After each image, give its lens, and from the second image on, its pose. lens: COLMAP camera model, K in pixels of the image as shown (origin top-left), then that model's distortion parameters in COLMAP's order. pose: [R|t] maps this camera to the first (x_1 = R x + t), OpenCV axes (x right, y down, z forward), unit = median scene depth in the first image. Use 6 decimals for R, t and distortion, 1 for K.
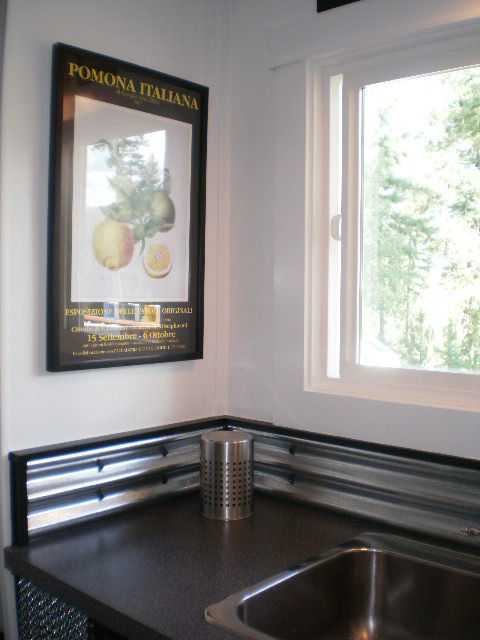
lens RADIAL K [[673.6, 0, 240.0], [0, 673.6, 320.0], [0, 0, 1]] dist [-0.158918, 0.001123]
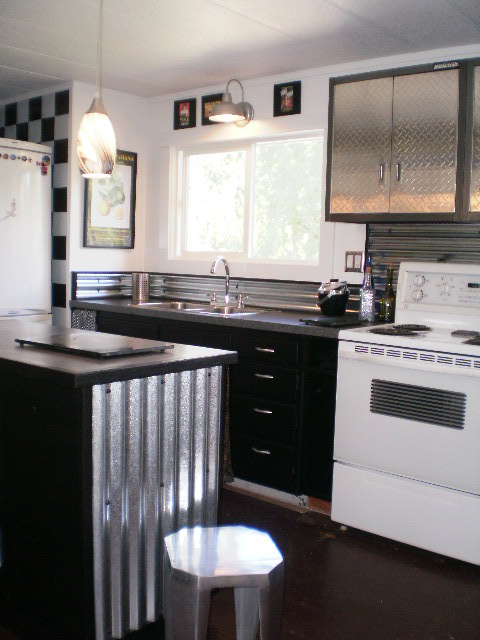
lens RADIAL K [[673.6, 0, 240.0], [0, 673.6, 320.0], [0, 0, 1]] dist [-0.158918, 0.001123]
pose [[0.999252, 0.018585, 0.033899, 0.313781], [-0.020872, 0.997440, 0.068400, 0.162309], [-0.032541, -0.069056, 0.997082, -1.941215]]
